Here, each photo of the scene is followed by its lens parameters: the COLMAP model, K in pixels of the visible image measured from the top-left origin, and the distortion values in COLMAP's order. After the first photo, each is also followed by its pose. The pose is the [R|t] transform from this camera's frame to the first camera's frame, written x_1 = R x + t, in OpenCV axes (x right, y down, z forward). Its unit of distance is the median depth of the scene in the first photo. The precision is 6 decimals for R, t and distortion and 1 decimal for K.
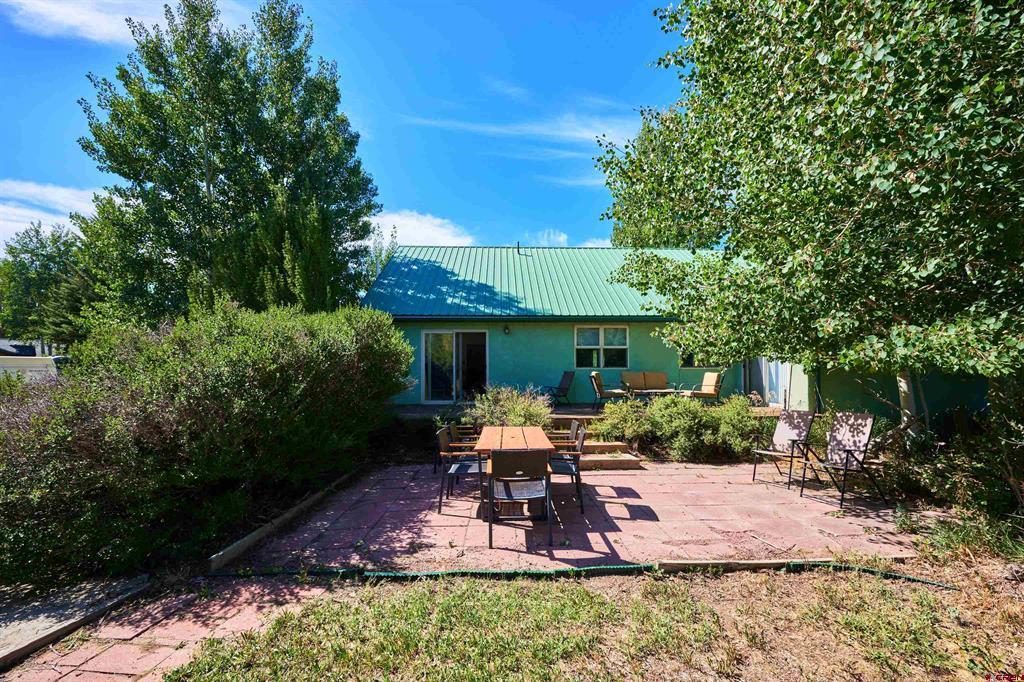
lens RADIAL K [[412.3, 0, 511.3], [0, 412.3, 360.8], [0, 0, 1]] dist [0.000528, 0.000021]
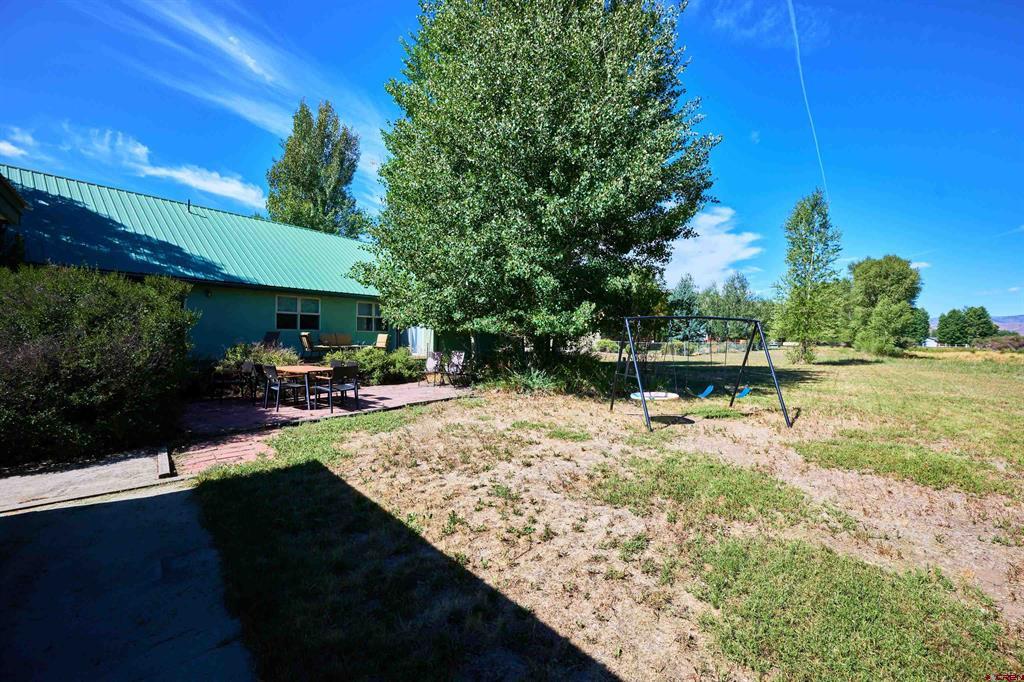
lens RADIAL K [[414.2, 0, 528.8], [0, 414.2, 337.4], [0, 0, 1]] dist [-0.001379, -0.000189]
pose [[0.614694, 0.007805, 0.788727, -0.457139], [-0.030949, 0.999420, 0.014230, 0.001586], [-0.788158, -0.033158, 0.614579, -0.447142]]
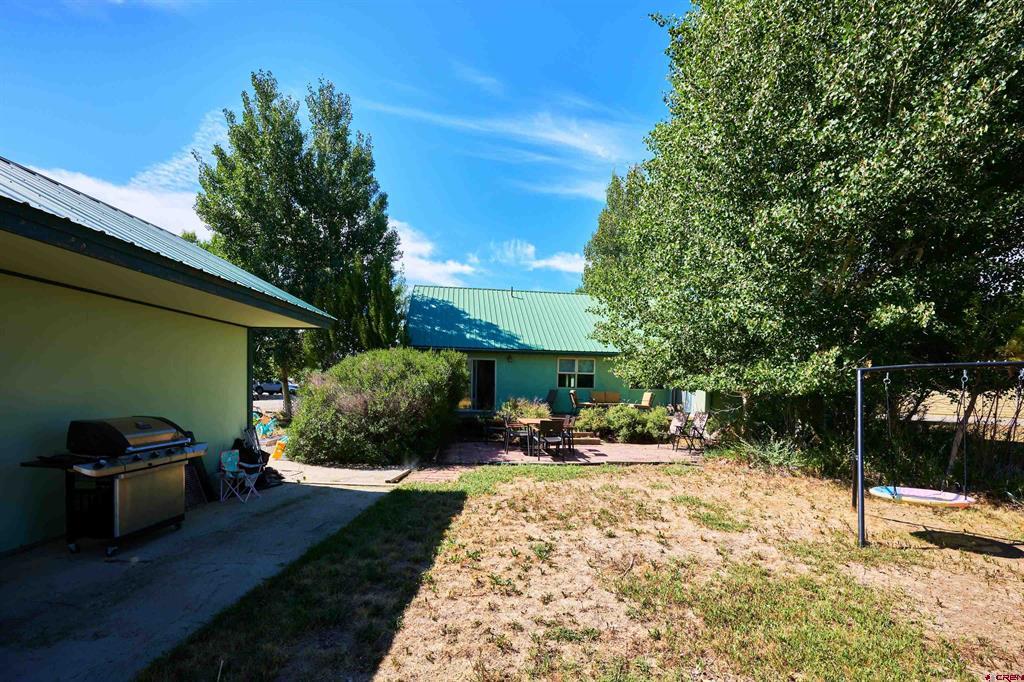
lens RADIAL K [[441.1, 0, 510.6], [0, 441.1, 394.8], [0, 0, 1]] dist [0.000209, 0.000099]
pose [[0.995193, 0.021018, 0.095652, -0.193314], [-0.024368, 0.999125, 0.033992, -0.006270], [-0.094854, -0.036159, 0.994834, -0.632243]]
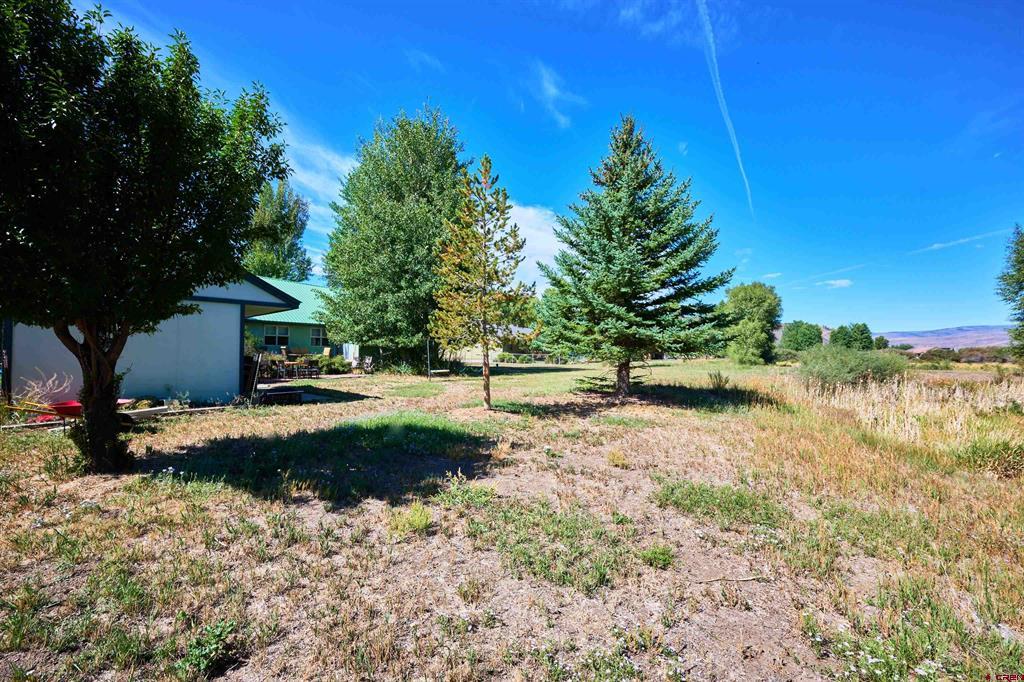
lens RADIAL K [[447.6, 0, 512.0], [0, 447.6, 341.0], [0, 0, 1]] dist [-0.000452, -0.000058]
pose [[0.561263, 0.027712, 0.827173, -1.346905], [-0.028003, 0.999503, -0.014485, -0.006457], [-0.827164, -0.015034, 0.561760, -1.748988]]
